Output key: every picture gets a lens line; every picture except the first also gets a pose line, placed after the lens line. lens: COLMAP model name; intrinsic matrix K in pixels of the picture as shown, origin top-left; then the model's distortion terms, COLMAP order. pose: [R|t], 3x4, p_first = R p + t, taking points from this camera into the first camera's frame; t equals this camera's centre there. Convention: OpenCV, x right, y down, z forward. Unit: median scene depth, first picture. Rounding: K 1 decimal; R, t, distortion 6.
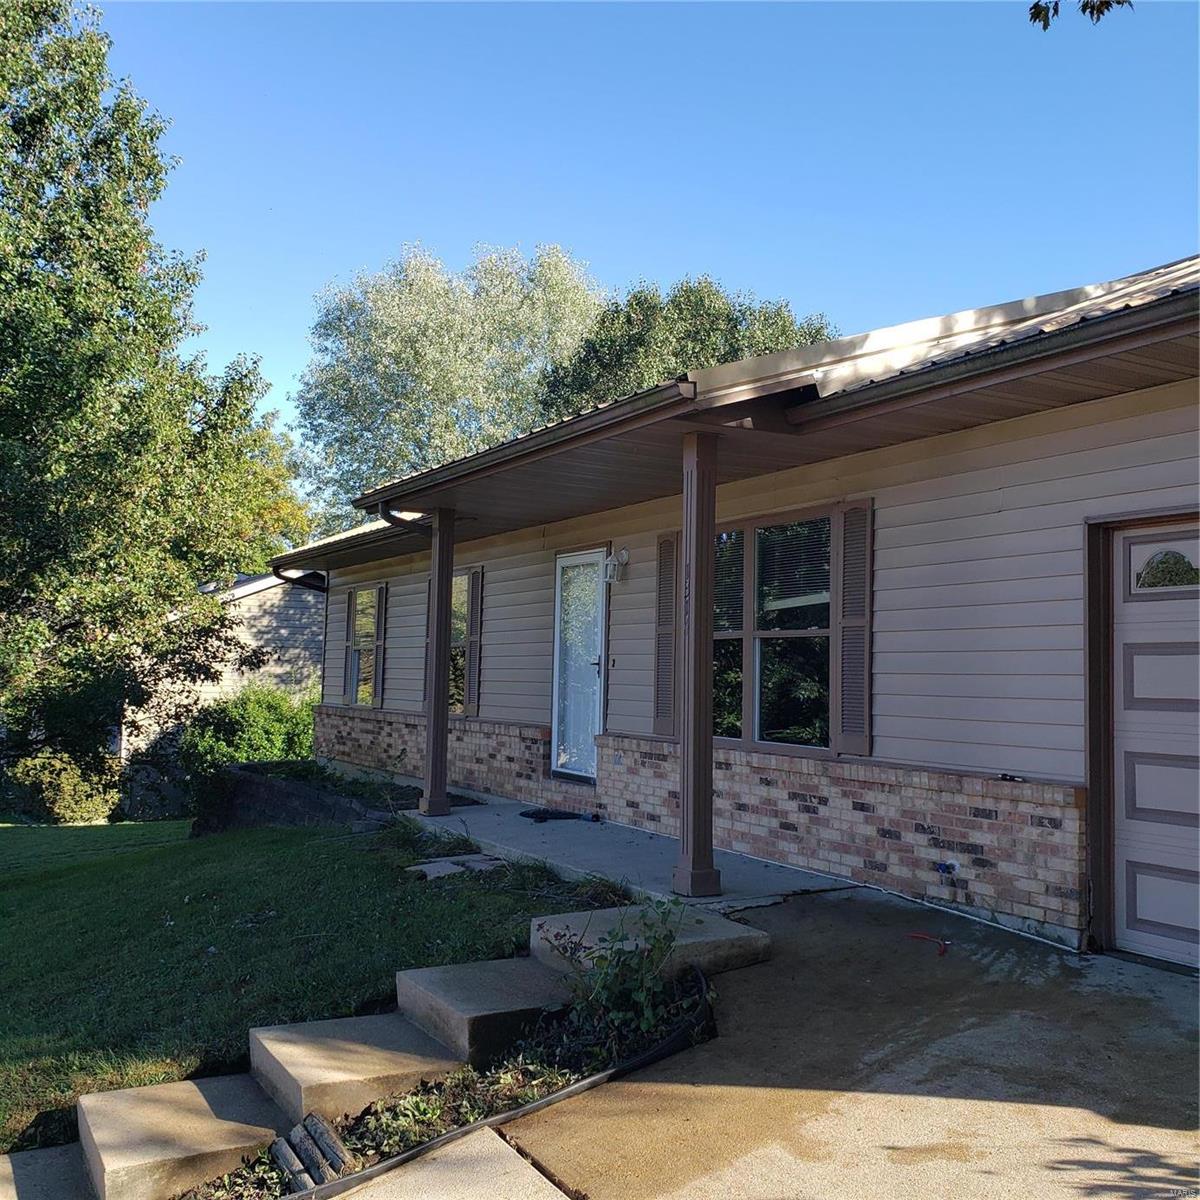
lens RADIAL K [[1228.4, 0, 612.5], [0, 1228.4, 575.1], [0, 0, 1]] dist [-0.017064, 0.000000]
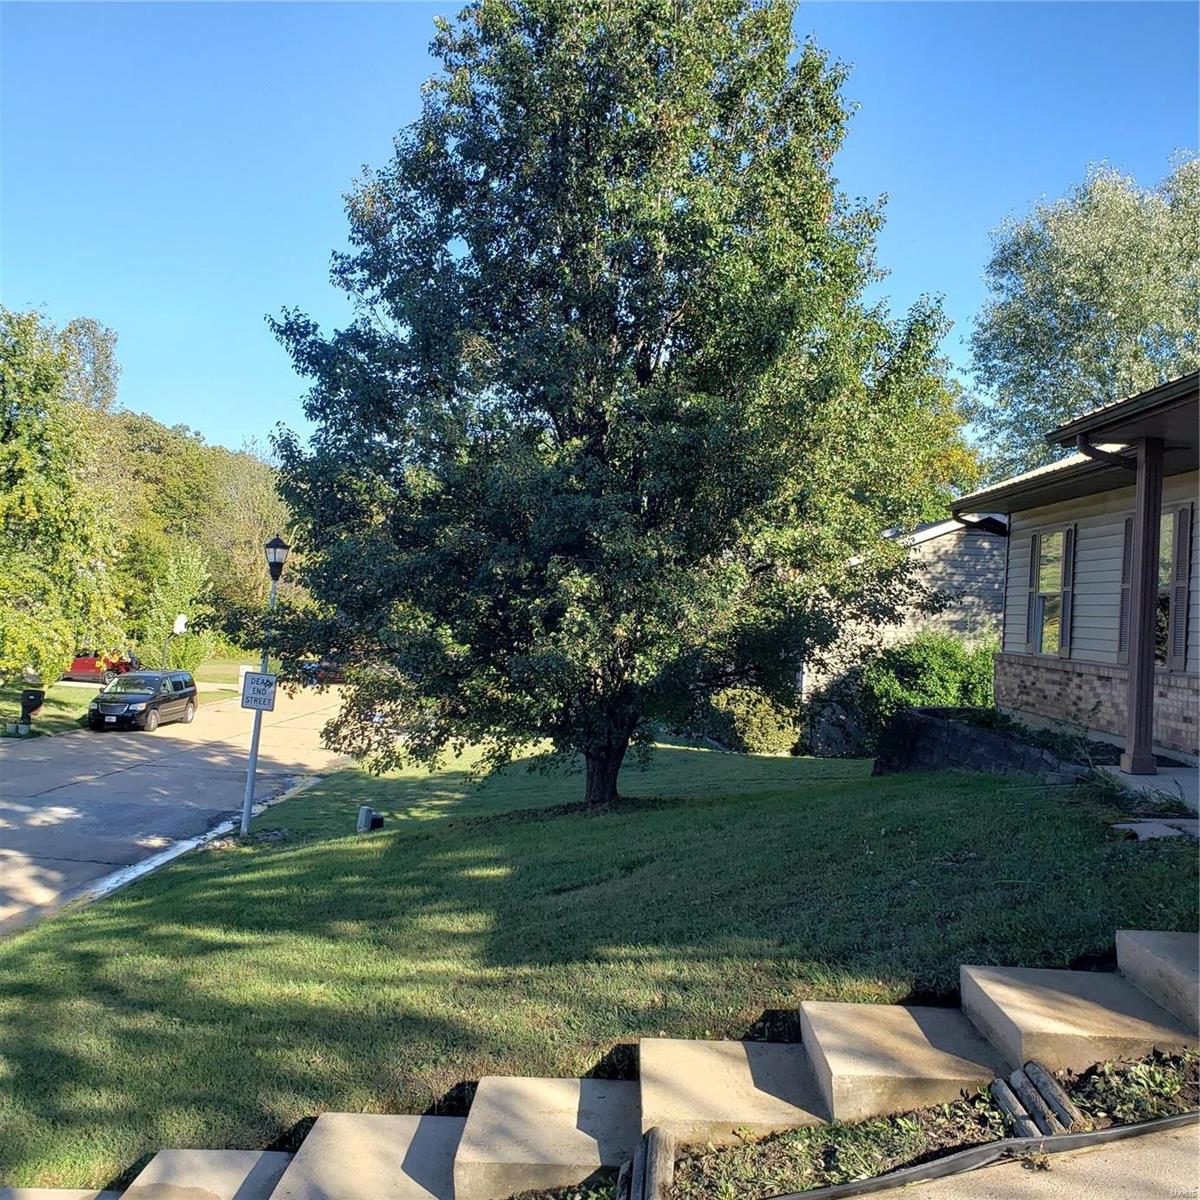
lens RADIAL K [[1228.4, 0, 603.3], [0, 1228.4, 590.6], [0, 0, 1]] dist [-0.017064, 0.000000]
pose [[0.864110, 0.016901, -0.503020, -0.029296], [0.008195, 0.998831, 0.047639, 0.010270], [0.503237, -0.045287, 0.862961, 0.007123]]
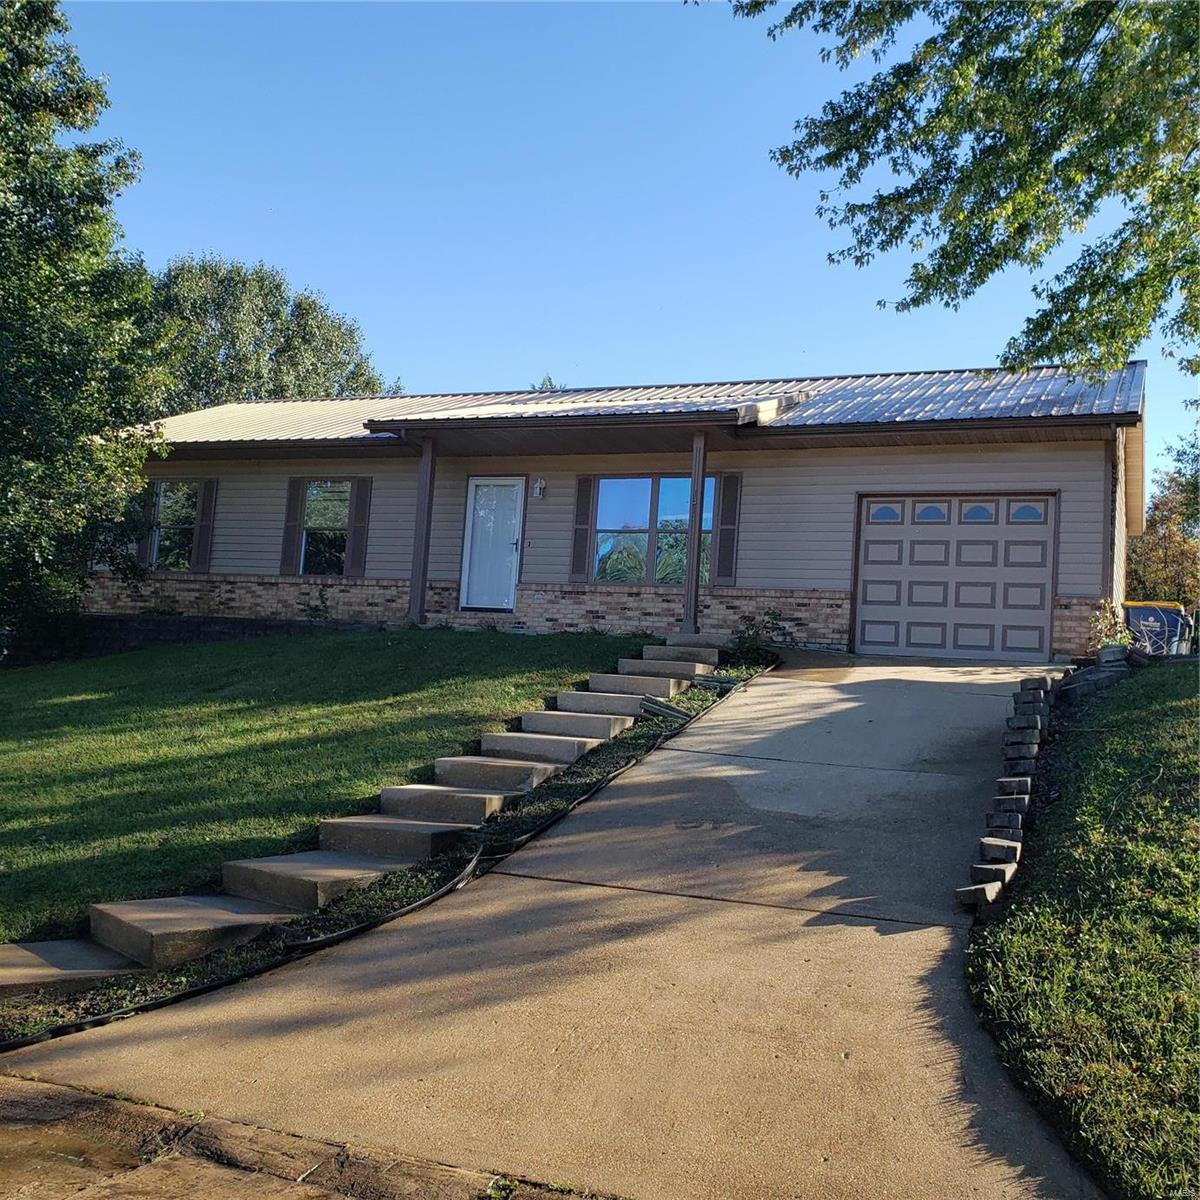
lens RADIAL K [[1228.4, 0, 602.6], [0, 1228.4, 607.8], [0, 0, 1]] dist [-0.017064, 0.000000]
pose [[0.807508, 0.078571, 0.584600, -0.917797], [-0.099100, 0.995072, 0.003149, 0.144112], [-0.581472, -0.060476, 0.811315, -0.486485]]
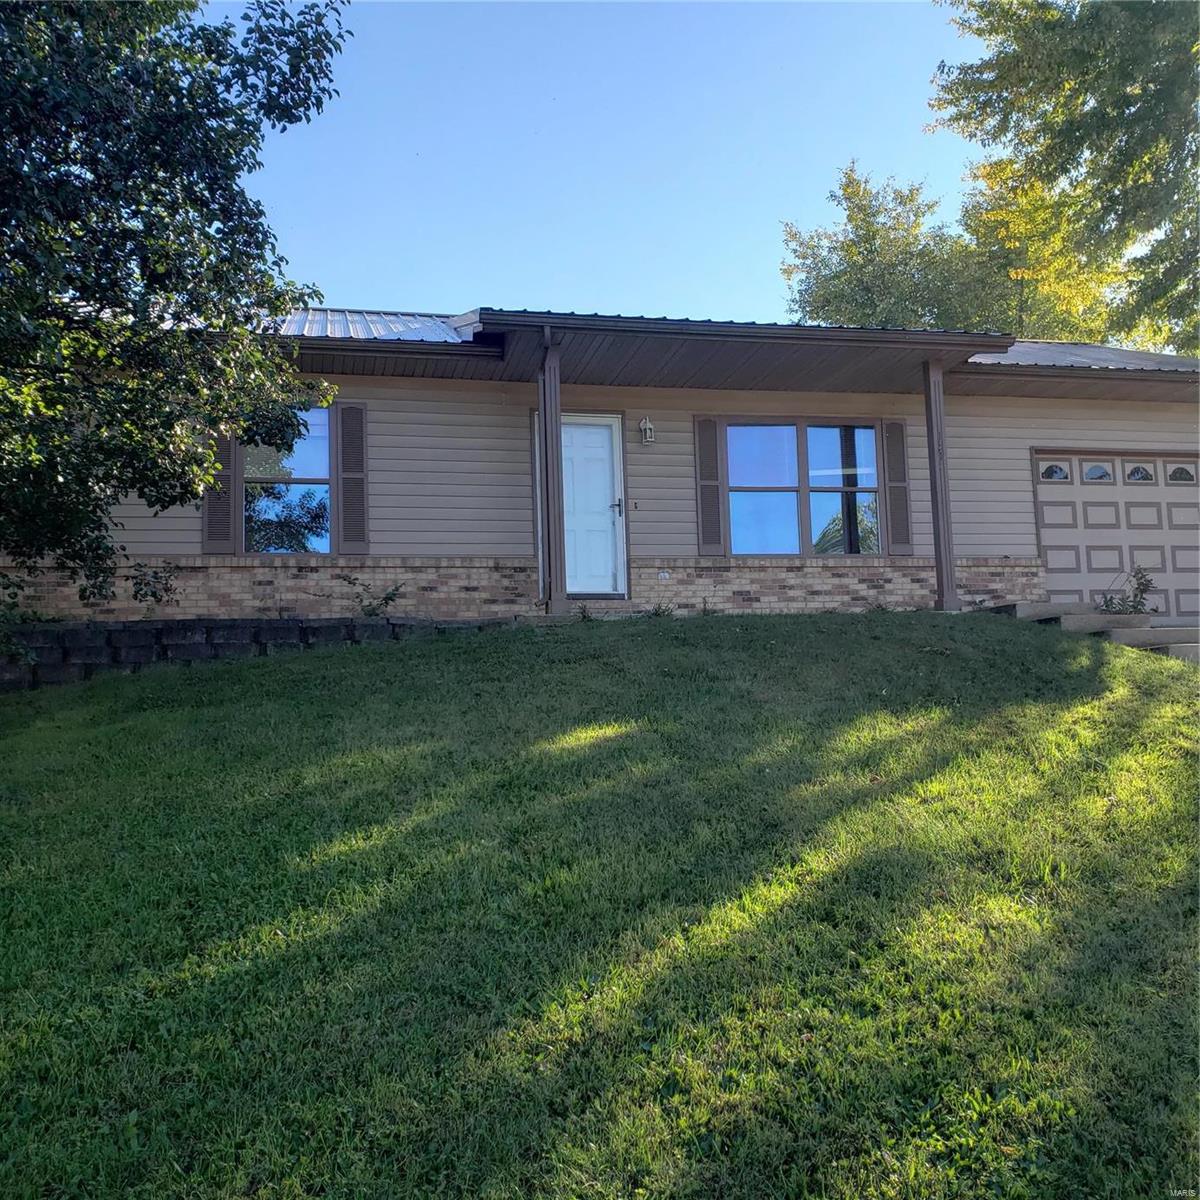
lens RADIAL K [[1228.4, 0, 597.0], [0, 1228.4, 595.7], [0, 0, 1]] dist [-0.017064, 0.000000]
pose [[0.297912, 0.087555, 0.950570, -1.209403], [-0.037495, 0.996090, -0.079996, 0.266585], [-0.953857, -0.011810, 0.300030, 0.633770]]
